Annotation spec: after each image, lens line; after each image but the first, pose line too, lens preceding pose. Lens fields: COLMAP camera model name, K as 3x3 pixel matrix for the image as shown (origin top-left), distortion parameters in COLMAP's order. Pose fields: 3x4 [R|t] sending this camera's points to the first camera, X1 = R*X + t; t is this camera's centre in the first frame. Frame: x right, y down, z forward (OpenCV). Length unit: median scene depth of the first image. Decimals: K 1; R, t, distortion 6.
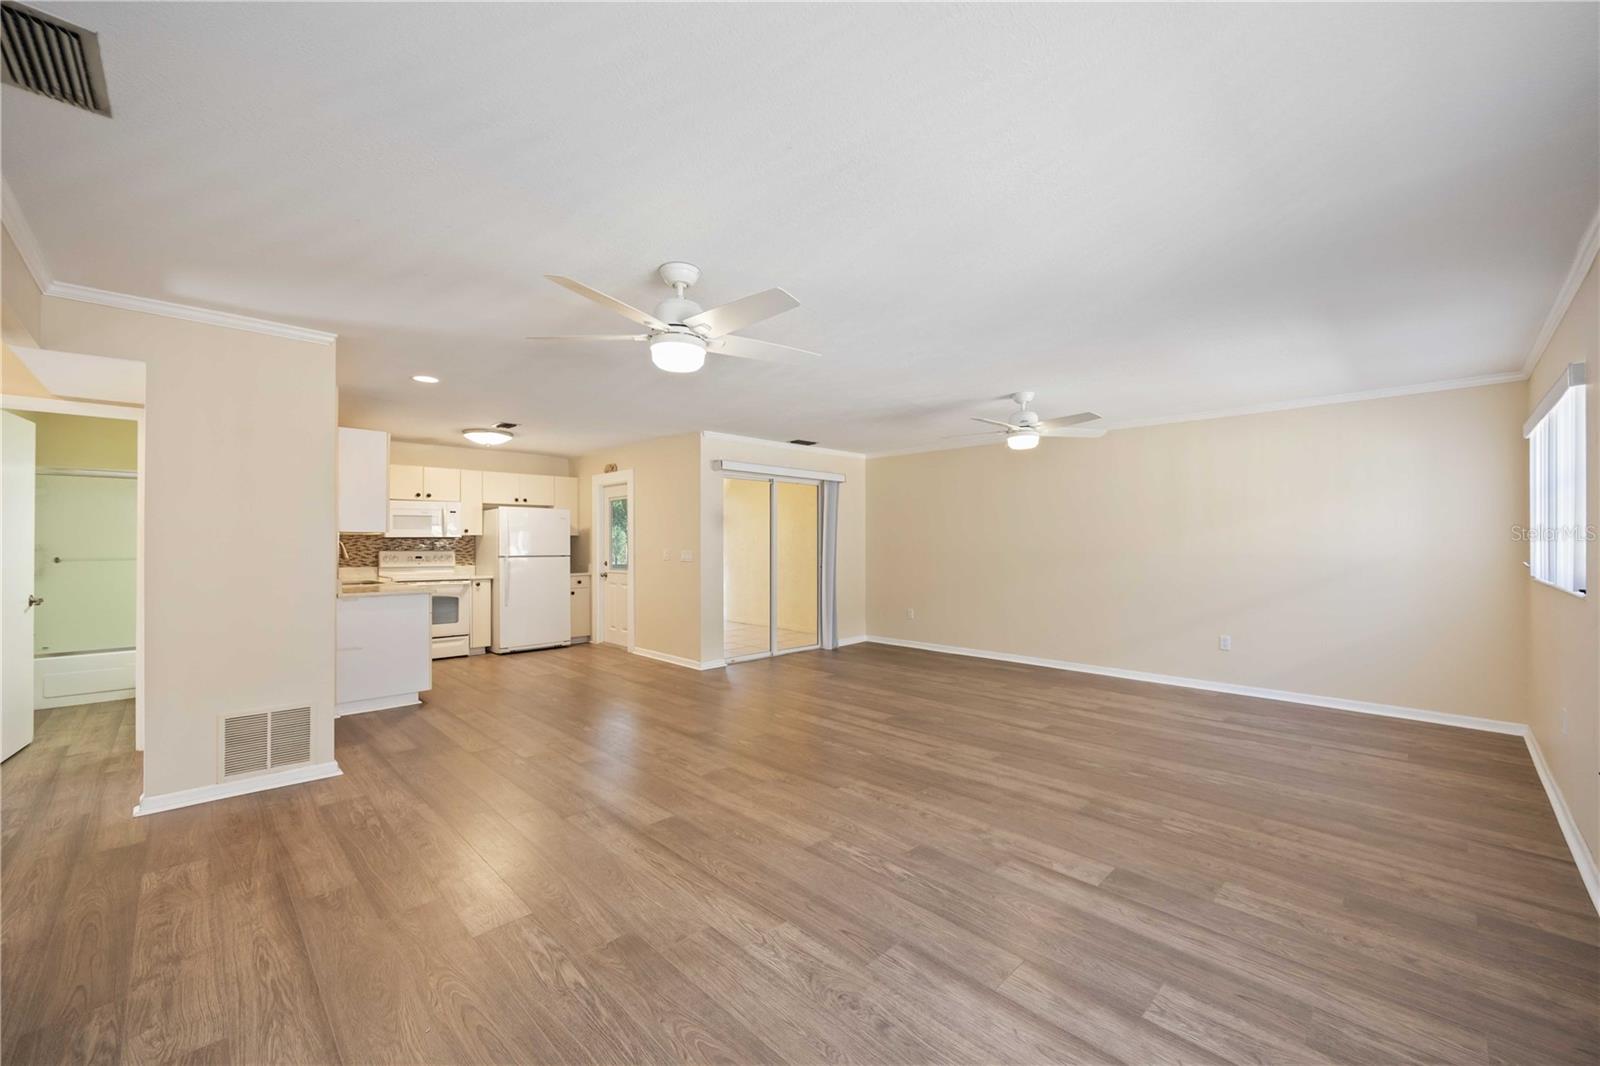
lens RADIAL K [[625.3, 0, 801.2], [0, 625.3, 541.7], [0, 0, 1]] dist [0.002688, -0.000149]
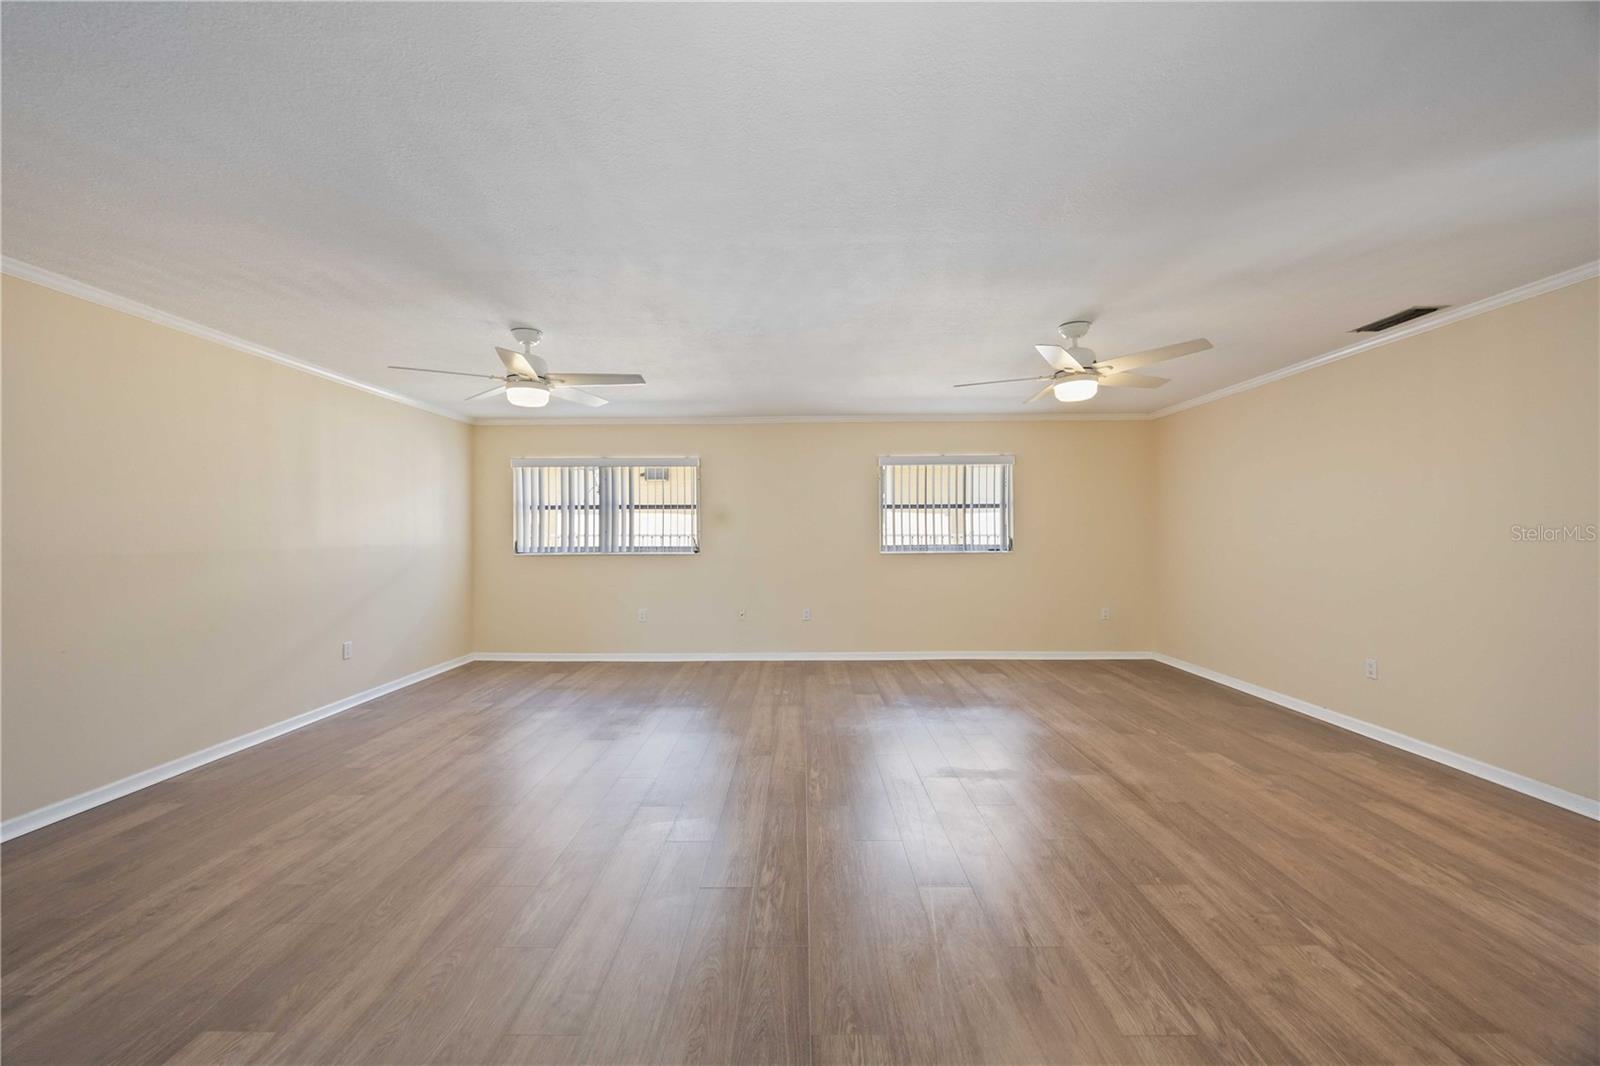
lens RADIAL K [[625.3, 0, 804.6], [0, 625.3, 529.7], [0, 0, 1]] dist [0.002688, -0.000149]
pose [[-0.716279, 0.006255, 0.697786, -0.712268], [0.003118, 0.999979, -0.005763, 0.012339], [-0.697807, -0.001952, -0.716283, 2.357131]]
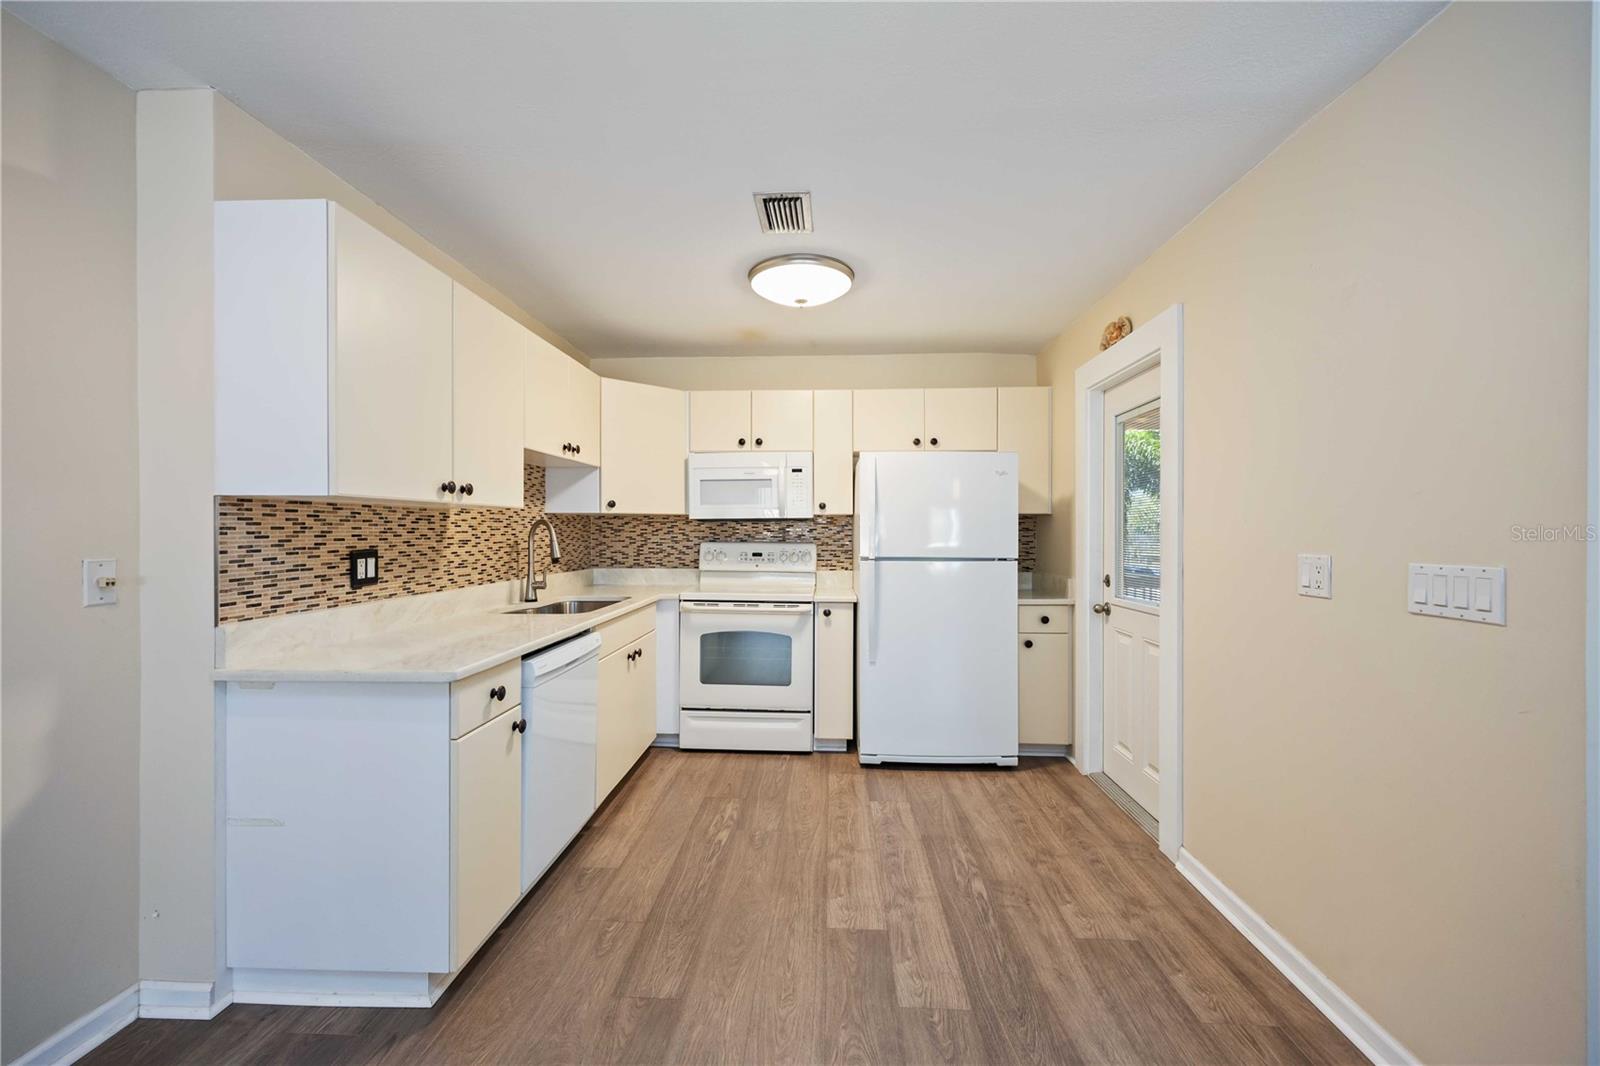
lens RADIAL K [[625.3, 0, 808.7], [0, 625.3, 535.2], [0, 0, 1]] dist [0.002688, -0.000149]
pose [[0.679039, 0.007332, -0.734065, -0.160123], [-0.002690, 0.999968, 0.007500, 0.003177], [0.734097, -0.003118, 0.679037, 0.638248]]
